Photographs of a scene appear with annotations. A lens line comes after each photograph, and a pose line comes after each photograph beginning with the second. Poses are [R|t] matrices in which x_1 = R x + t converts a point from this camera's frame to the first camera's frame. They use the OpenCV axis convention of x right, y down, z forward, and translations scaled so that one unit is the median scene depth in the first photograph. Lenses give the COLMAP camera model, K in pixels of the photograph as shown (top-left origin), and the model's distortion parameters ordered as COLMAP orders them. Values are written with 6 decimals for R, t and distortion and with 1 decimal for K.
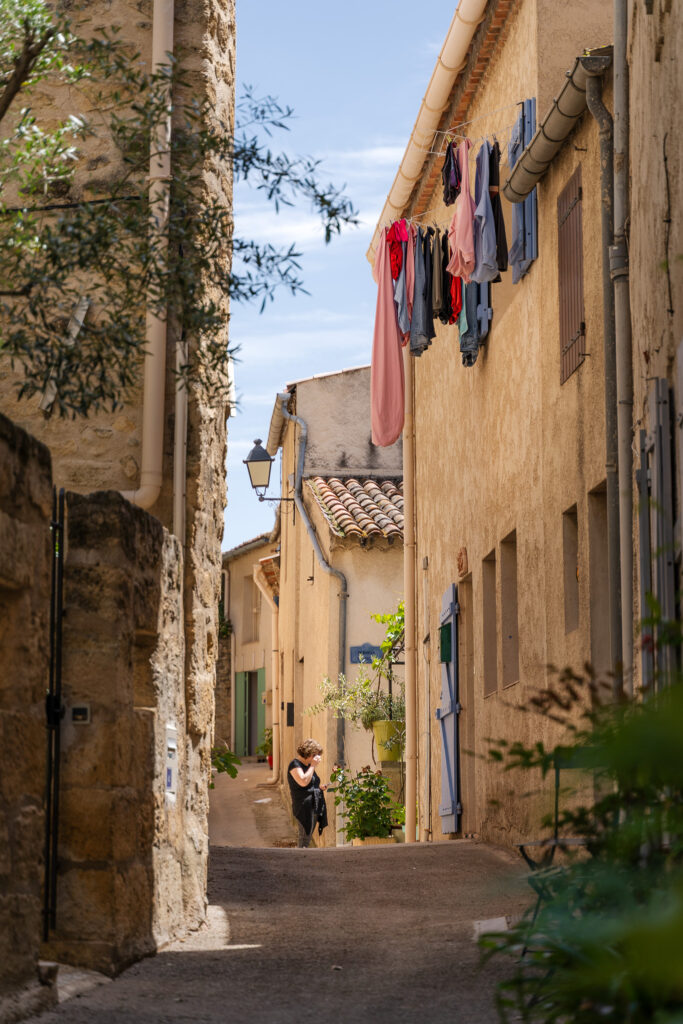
lens RADIAL K [[2181.1, 0, 341.5], [0, 2181.1, 512.0], [0, 0, 1]] dist [-0.428827, 0.004795]
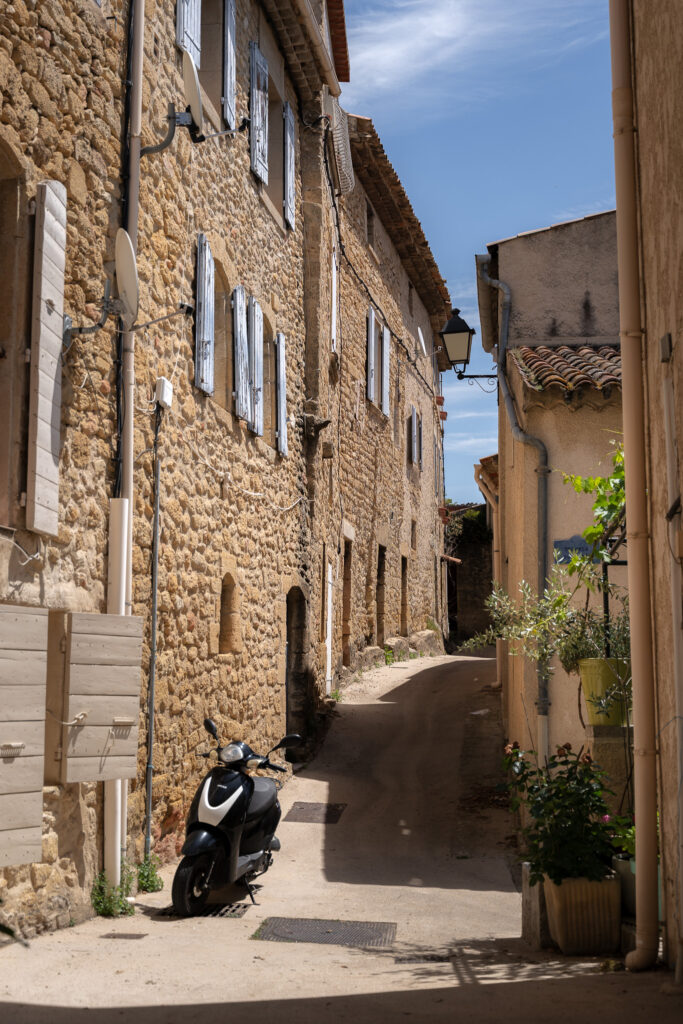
lens RADIAL K [[1486.2, 0, 341.5], [0, 1486.2, 512.0], [0, 0, 1]] dist [-0.046841, -0.030384]
pose [[0.986251, -0.021637, -0.163831, 0.015592], [0.027349, 0.999091, 0.032690, 0.033989], [0.162974, -0.036721, 0.985947, 0.498148]]
